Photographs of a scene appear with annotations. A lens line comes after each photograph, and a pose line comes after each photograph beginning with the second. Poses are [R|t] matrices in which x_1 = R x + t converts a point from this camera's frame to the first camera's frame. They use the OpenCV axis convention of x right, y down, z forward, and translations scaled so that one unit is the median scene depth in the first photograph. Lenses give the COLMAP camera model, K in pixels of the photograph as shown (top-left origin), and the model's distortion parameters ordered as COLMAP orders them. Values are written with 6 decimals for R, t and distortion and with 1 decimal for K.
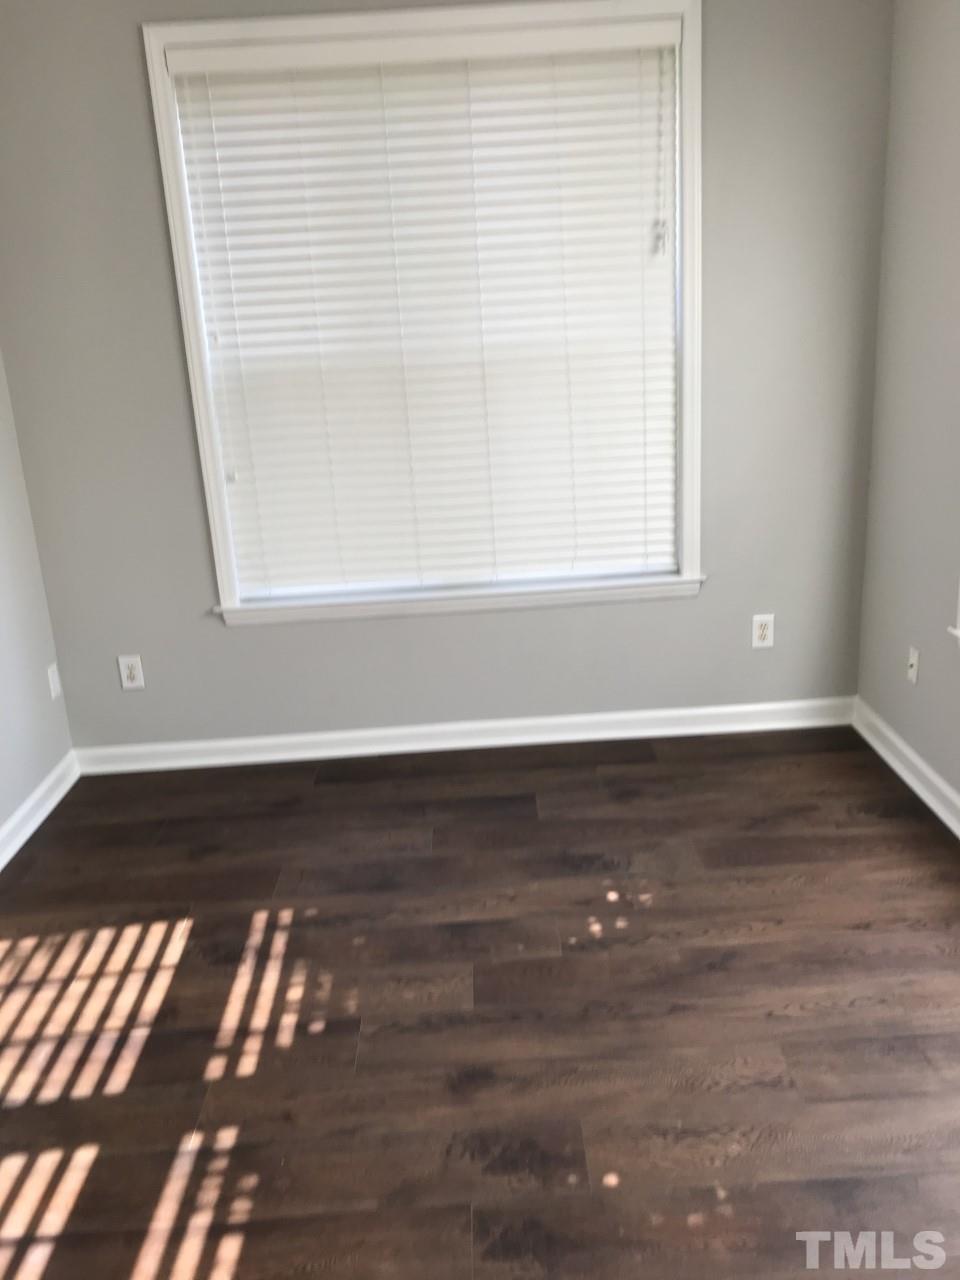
lens RADIAL K [[1087.8, 0, 472.3], [0, 1087.8, 648.8], [0, 0, 1]] dist [0.055600, -0.017293]
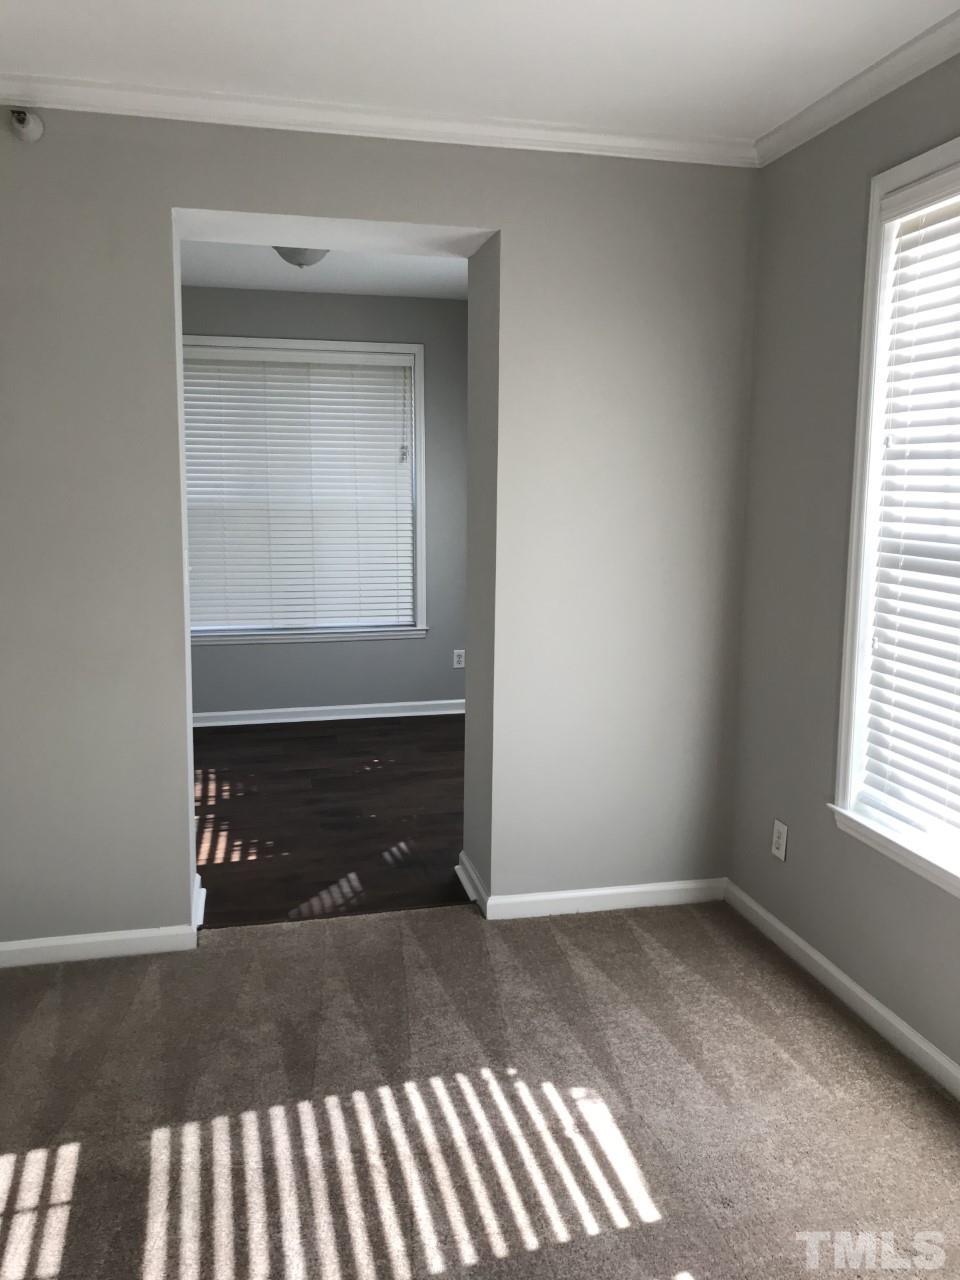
lens RADIAL K [[1087.8, 0, 488.1], [0, 1087.8, 642.3], [0, 0, 1]] dist [0.055600, -0.017293]
pose [[0.975259, 0.033085, 0.218577, -0.103002], [0.001465, 0.987748, -0.156049, 0.273263], [-0.221062, 0.152509, 0.963262, -0.894056]]
